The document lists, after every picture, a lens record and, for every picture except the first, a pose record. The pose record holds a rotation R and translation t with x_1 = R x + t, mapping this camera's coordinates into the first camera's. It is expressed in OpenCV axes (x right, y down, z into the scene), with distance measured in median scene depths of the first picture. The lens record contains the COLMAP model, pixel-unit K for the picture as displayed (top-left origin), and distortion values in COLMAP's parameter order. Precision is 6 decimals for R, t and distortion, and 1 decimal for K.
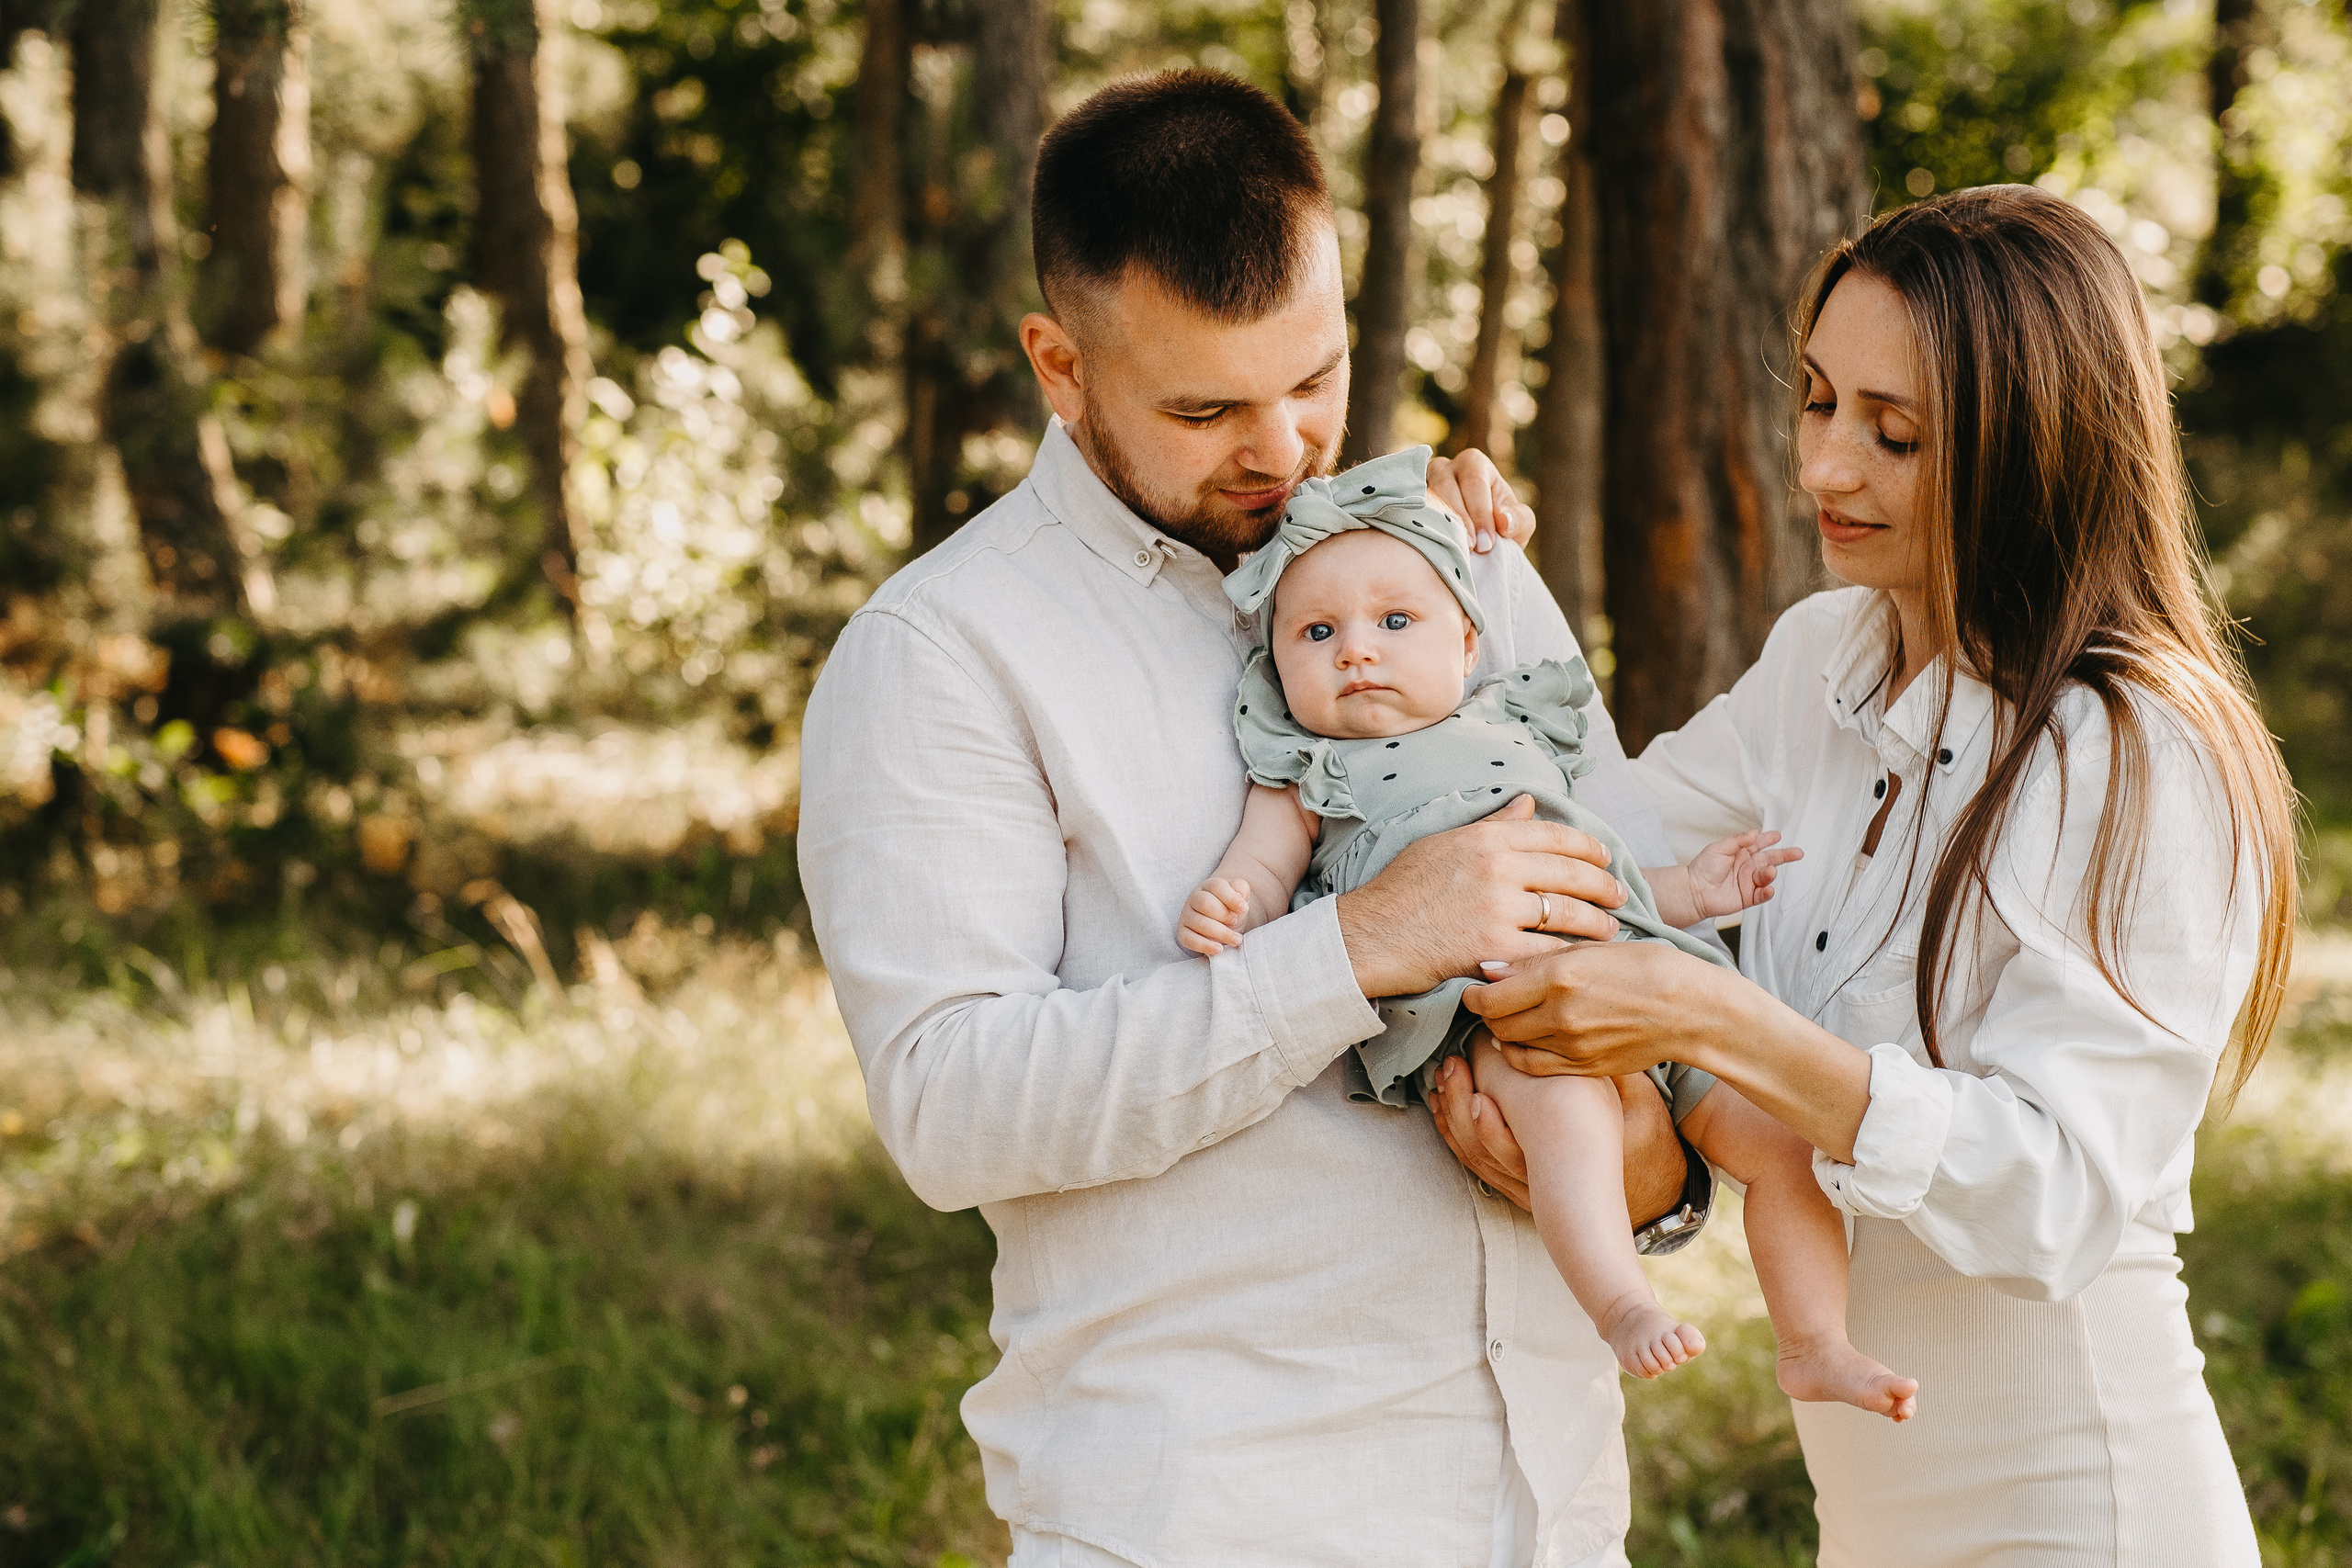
lens RADIAL K [[5671.9, 0, 1176.0], [0, 5671.9, 784.0], [0, 0, 1]] dist [0.358604, -0.542506]
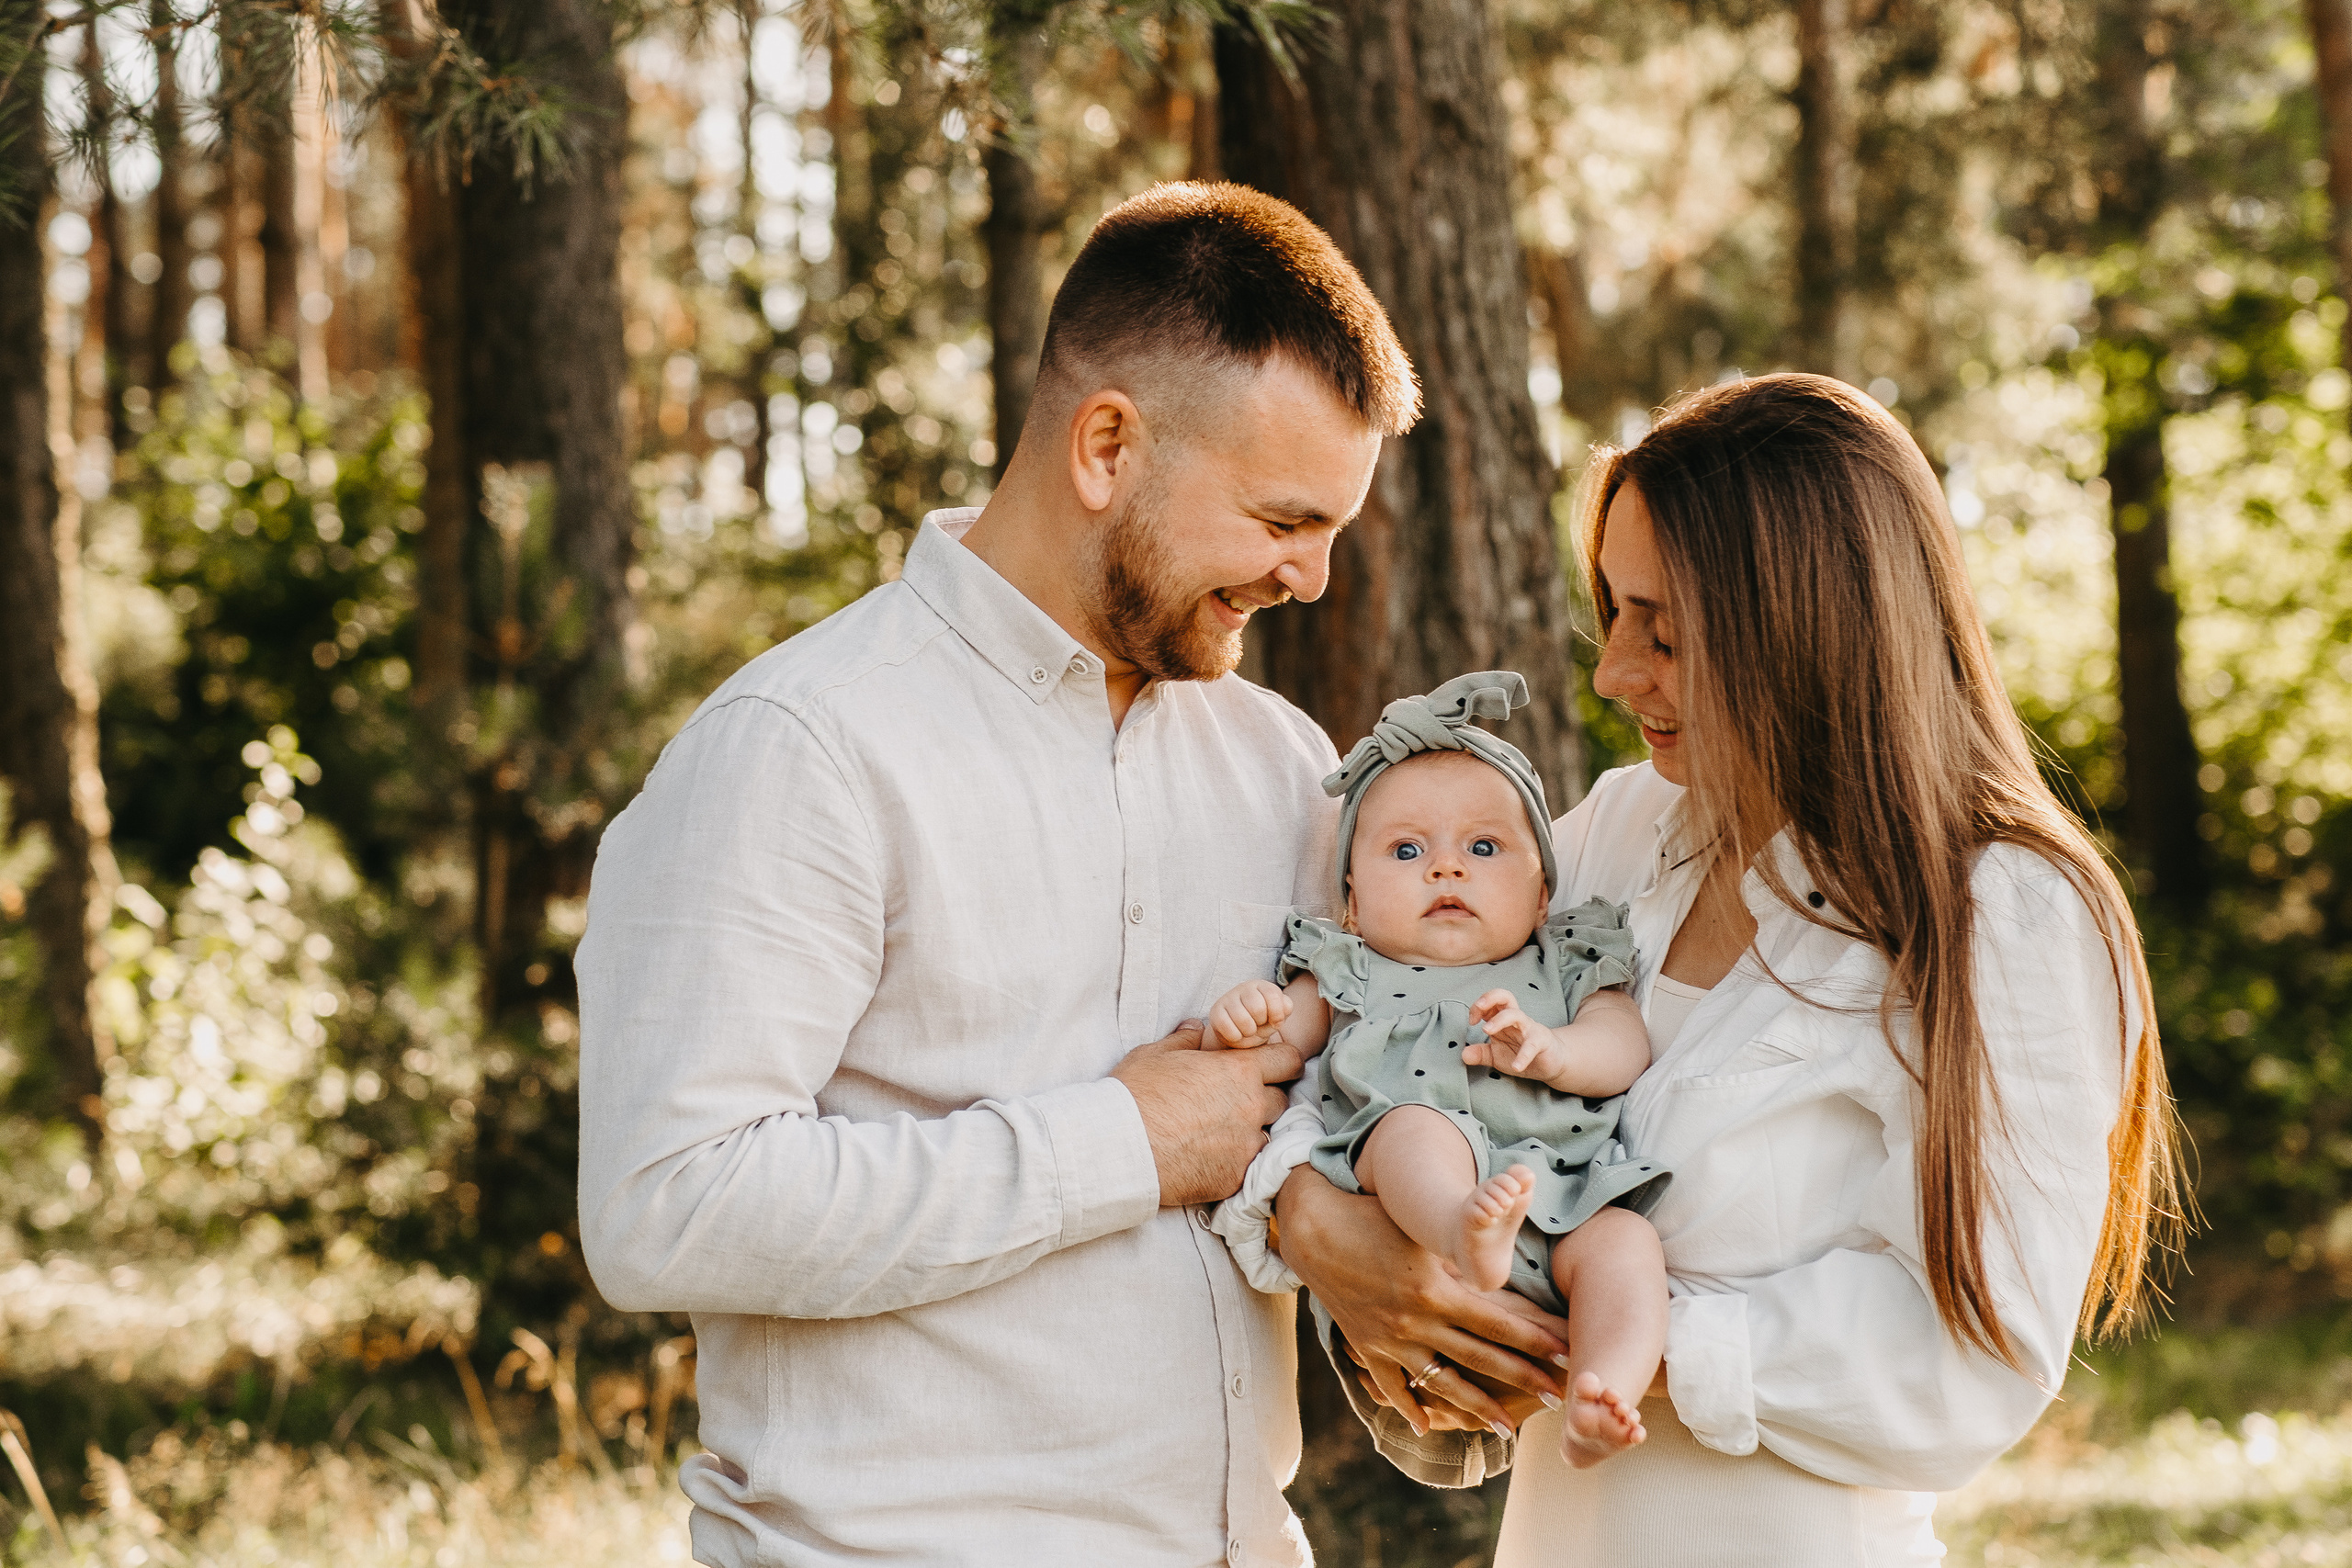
lens RADIAL K [[5671.9, 0, 1176.0], [0, 5671.9, 784.0], [0, 0, 1]] dist [0.358604, -0.542506]
pose [[0.996900, -0.019694, 0.076169, -0.005482], [0.028040, 0.993525, -0.110103, 0.018010], [-0.073508, 0.111897, 0.990997, 0.095574]]
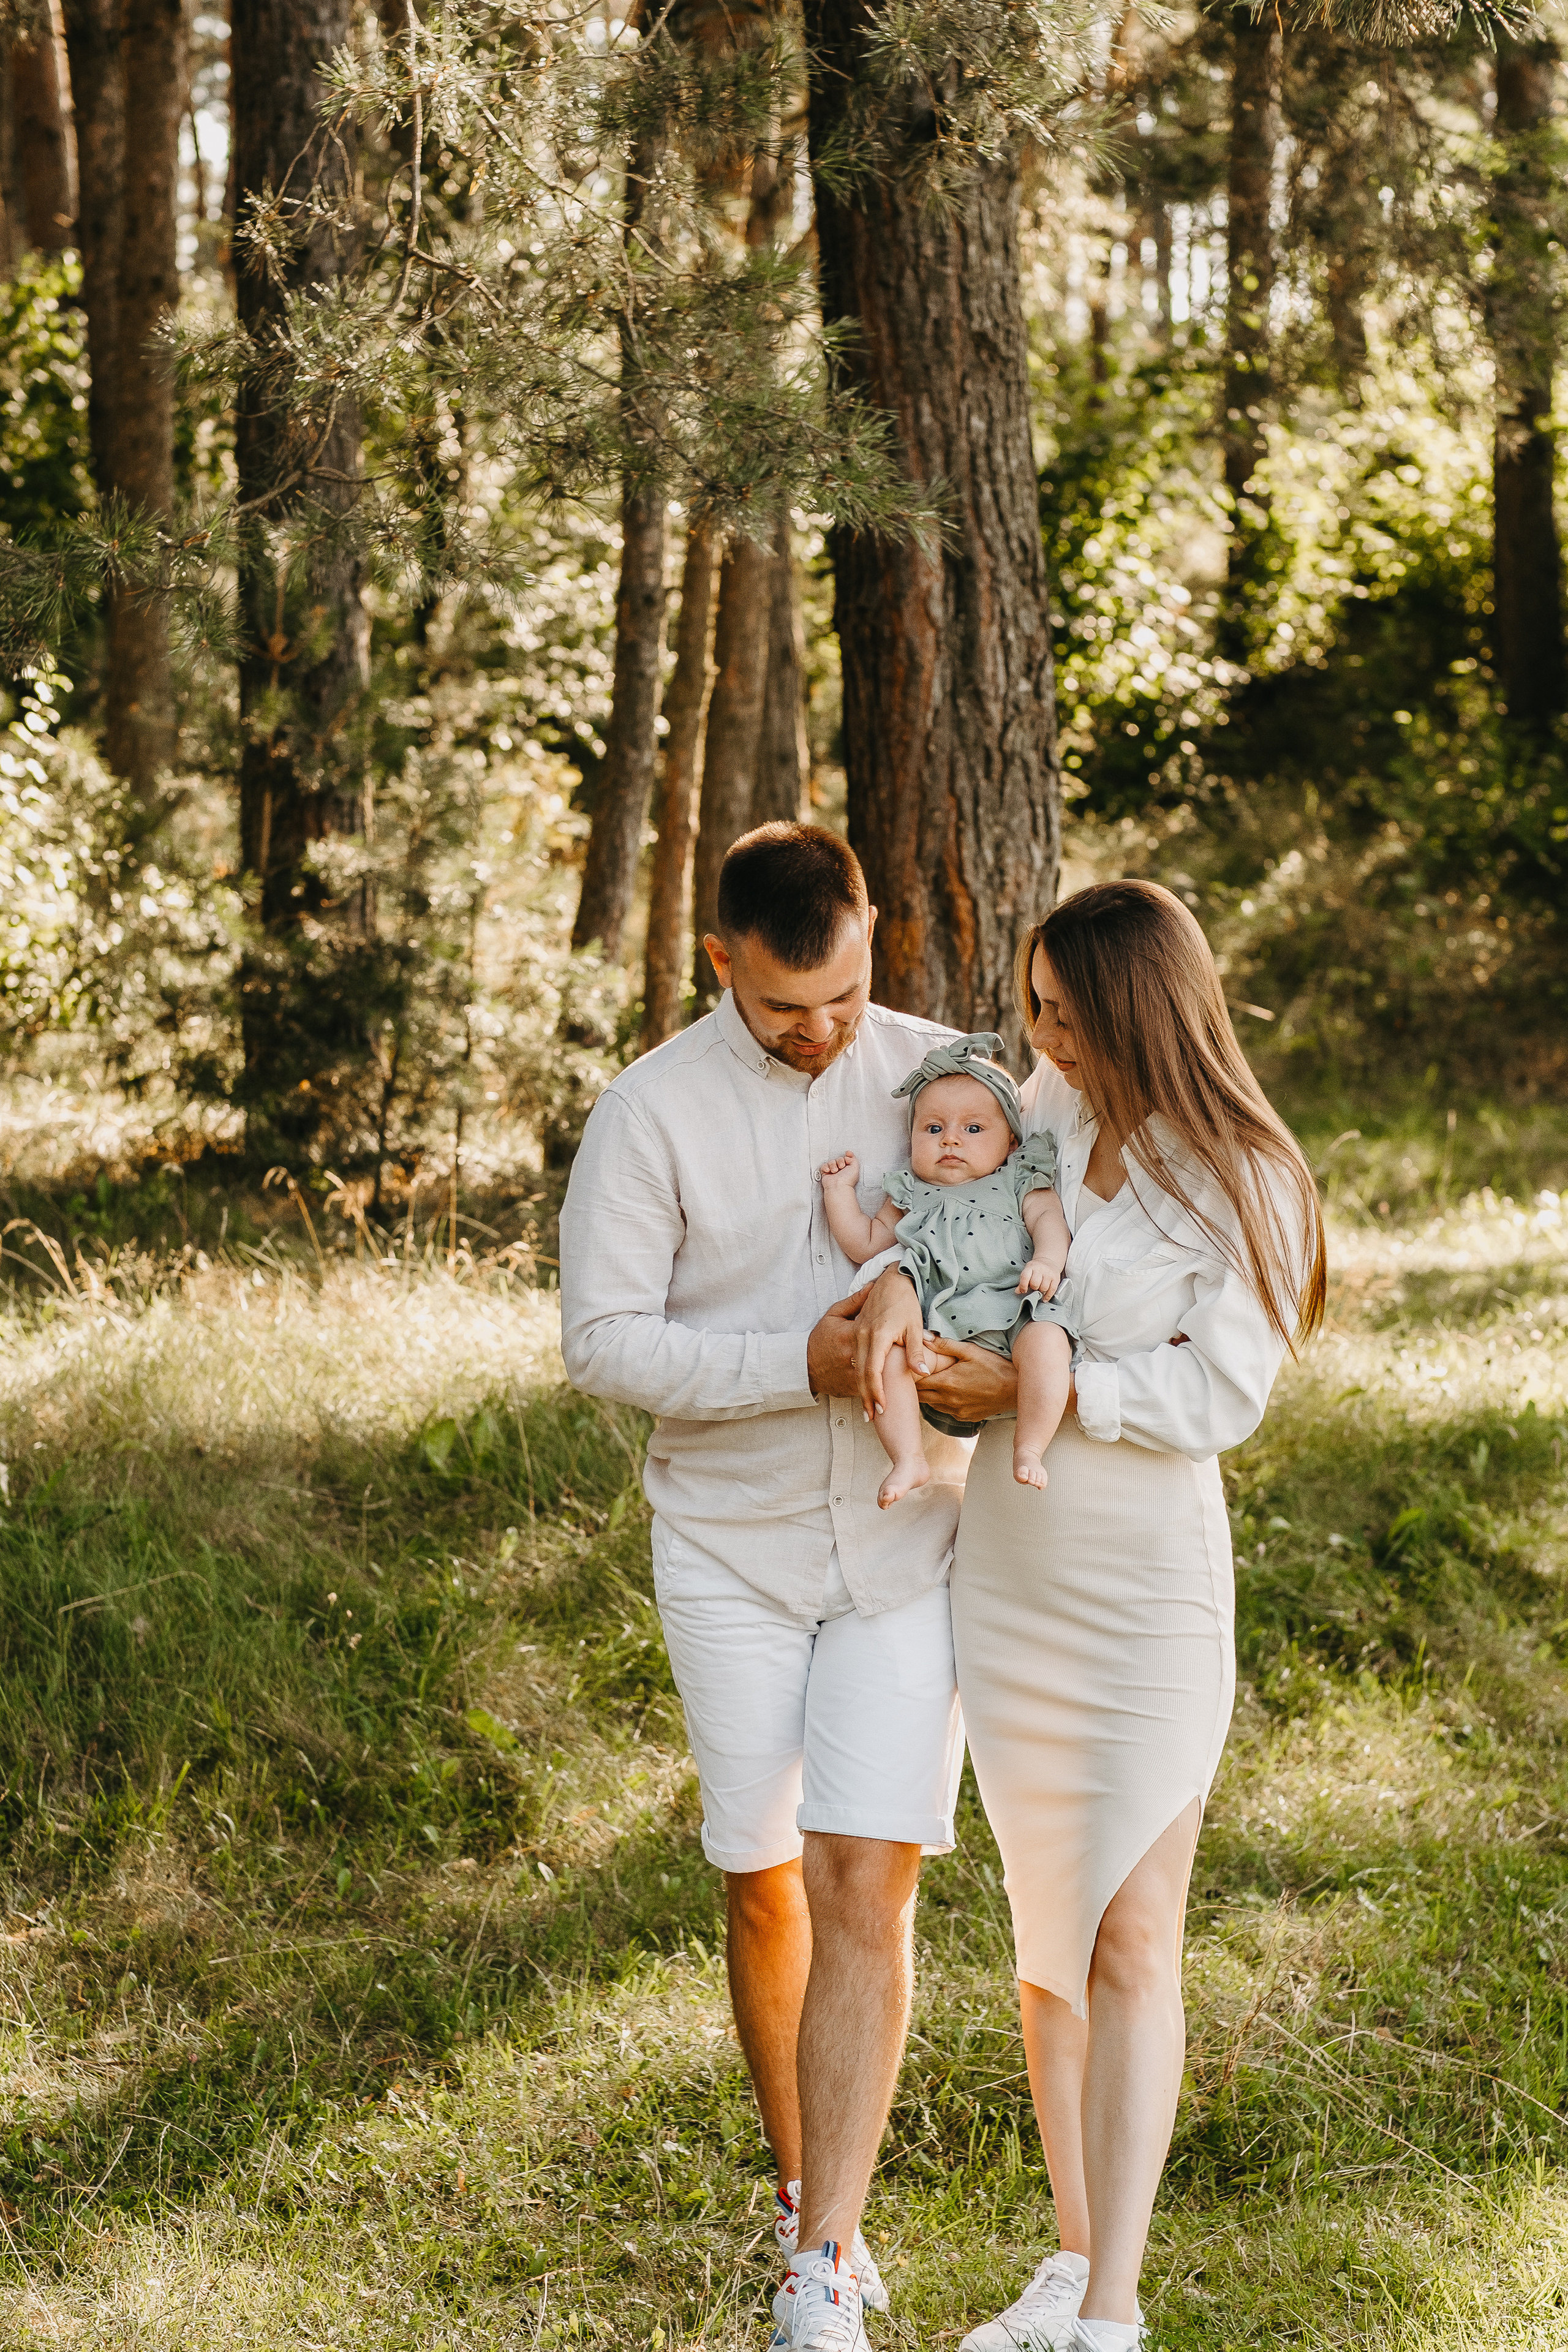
lens RADIAL K [[5672.5, 0, 742.0], [0, 5672.5, 1178.4], [0, 0, 1]] dist [0.358604, -0.542506]
pose [[0.994702, -0.008335, 0.102459, -0.058738], [0.006104, 0.999738, 0.022075, -0.012563], [-0.102616, -0.021333, 0.994492, -0.192190]]
